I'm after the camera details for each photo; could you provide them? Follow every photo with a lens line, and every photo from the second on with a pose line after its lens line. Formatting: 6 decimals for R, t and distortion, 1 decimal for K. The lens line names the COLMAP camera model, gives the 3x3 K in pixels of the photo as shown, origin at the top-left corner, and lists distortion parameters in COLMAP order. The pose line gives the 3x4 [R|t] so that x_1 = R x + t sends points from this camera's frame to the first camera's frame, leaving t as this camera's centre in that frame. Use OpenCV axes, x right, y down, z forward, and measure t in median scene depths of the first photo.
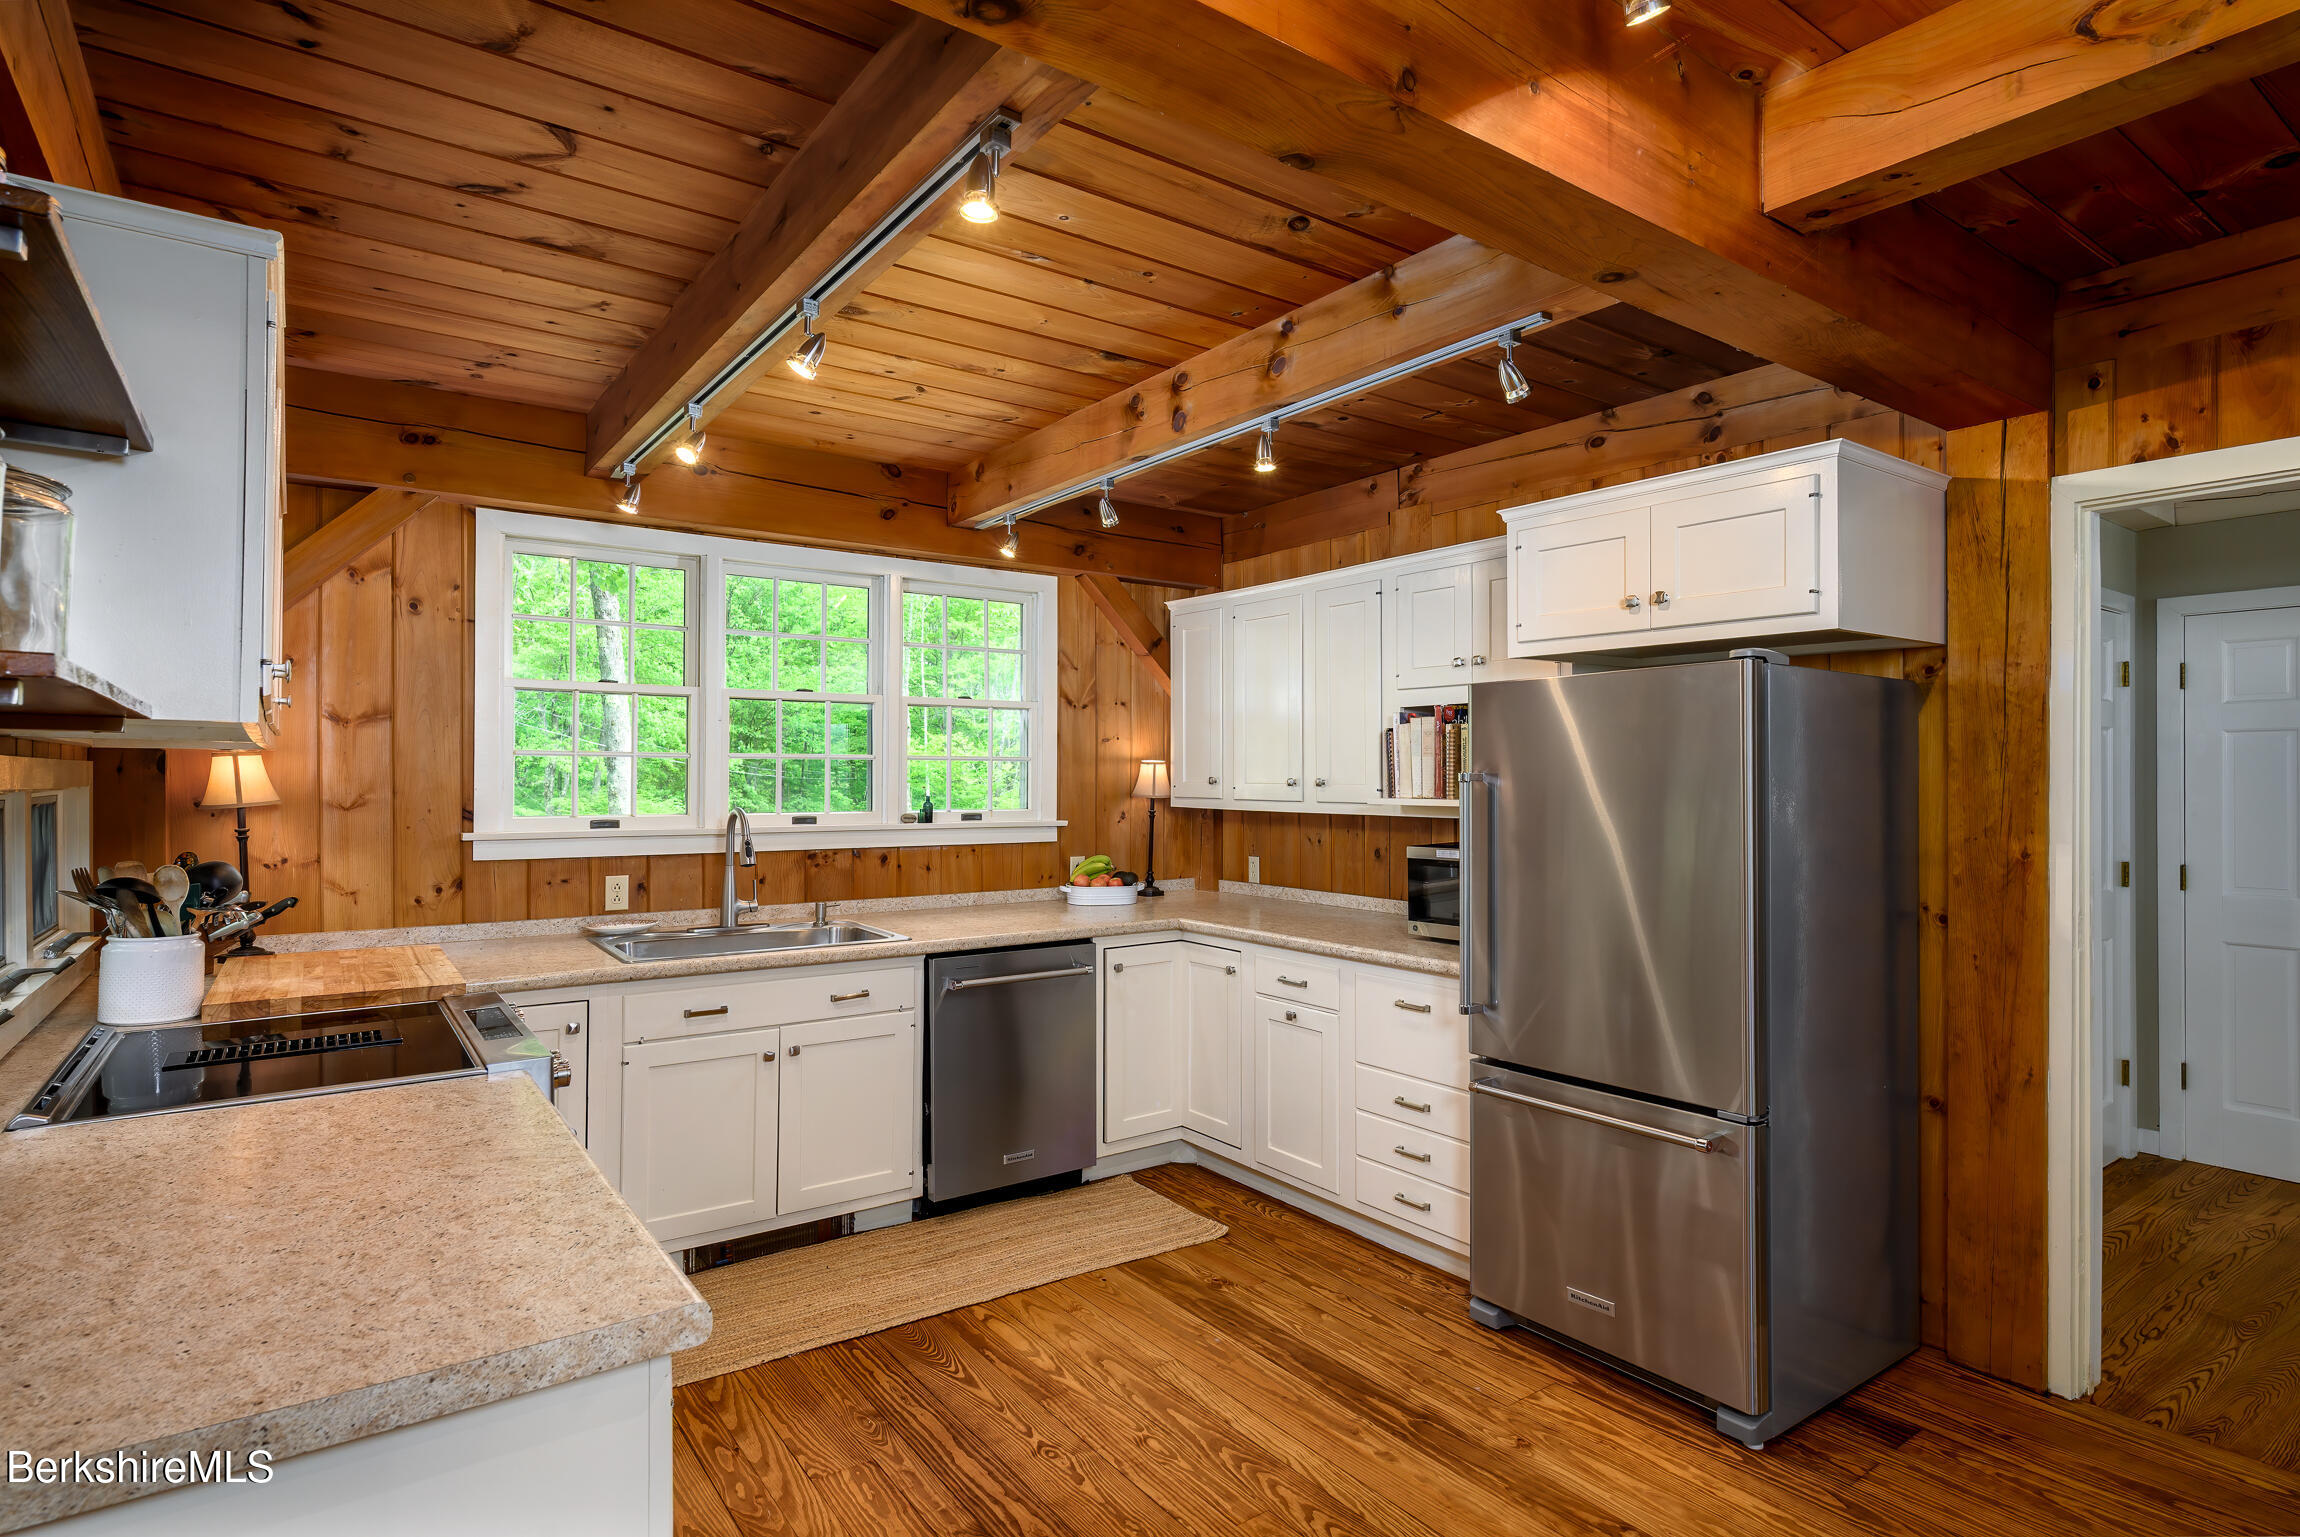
lens RADIAL K [[1172.9, 0, 1141.8], [0, 1172.9, 772.0], [0, 0, 1]] dist [0.006875, 0.000750]
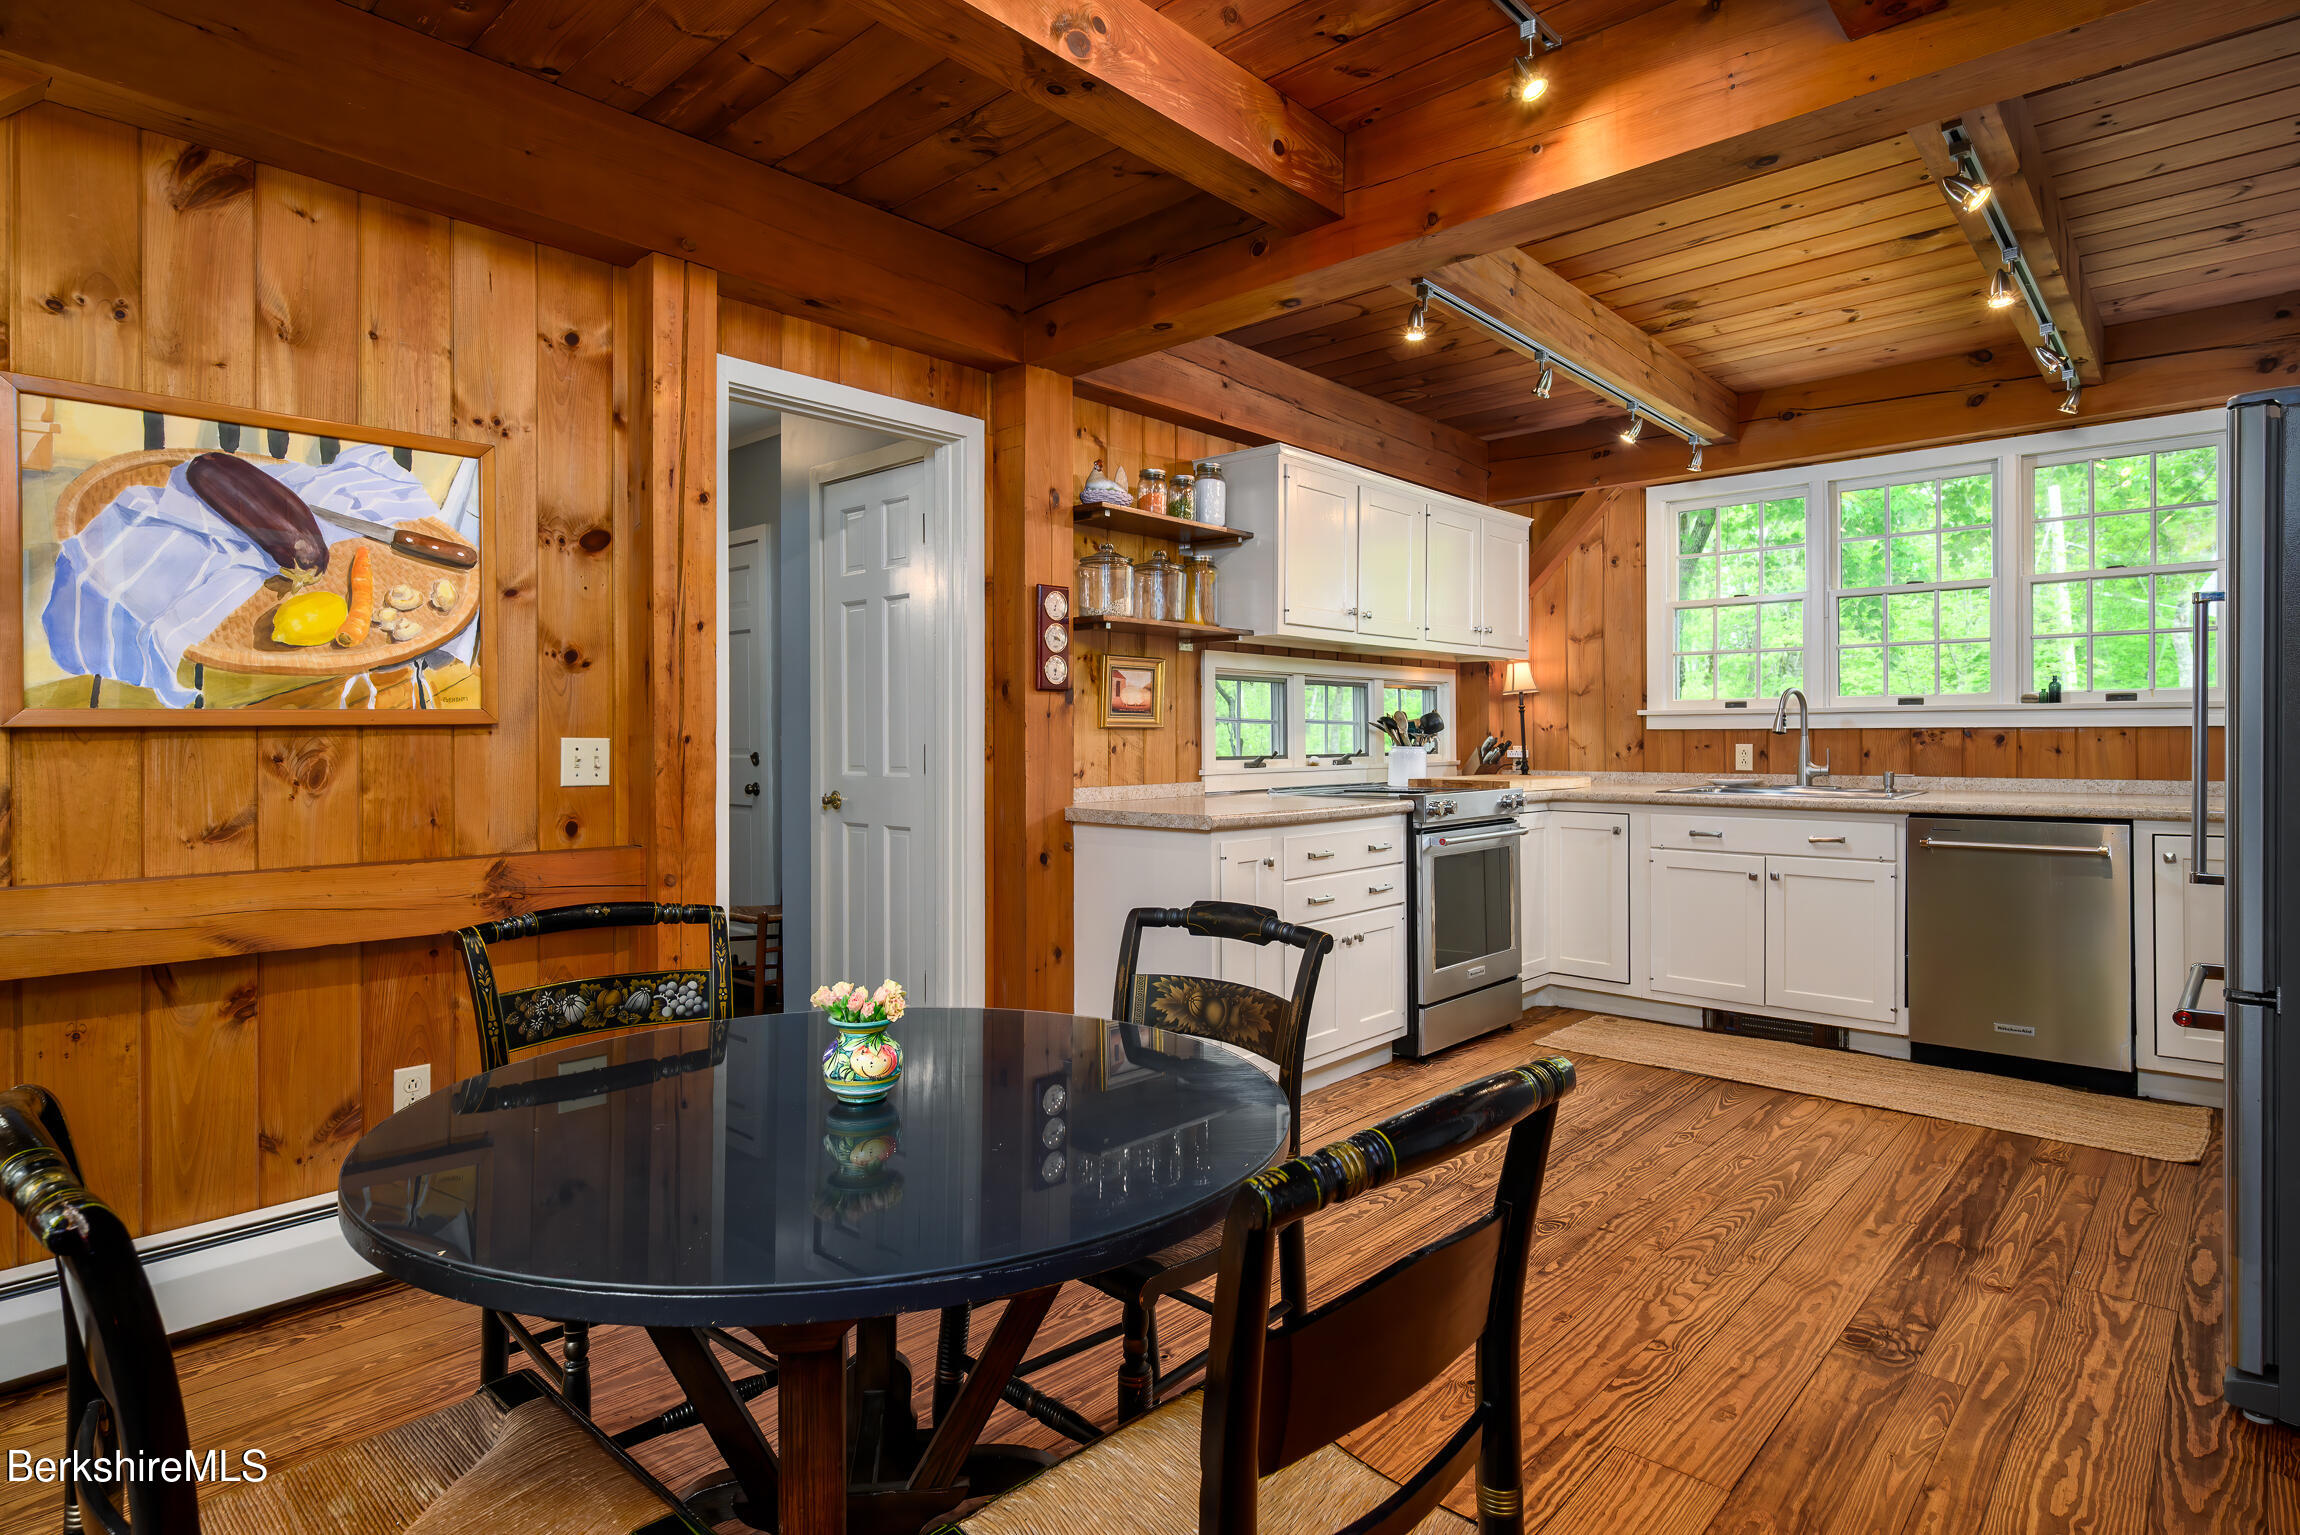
lens RADIAL K [[1172.9, 0, 1141.0], [0, 1172.9, 752.1], [0, 0, 1]] dist [0.006875, 0.000750]
pose [[0.204365, 0.016033, -0.978764, 0.770841], [0.008743, 0.999796, 0.018203, 0.074456], [0.978856, -0.012277, 0.204183, 0.082090]]
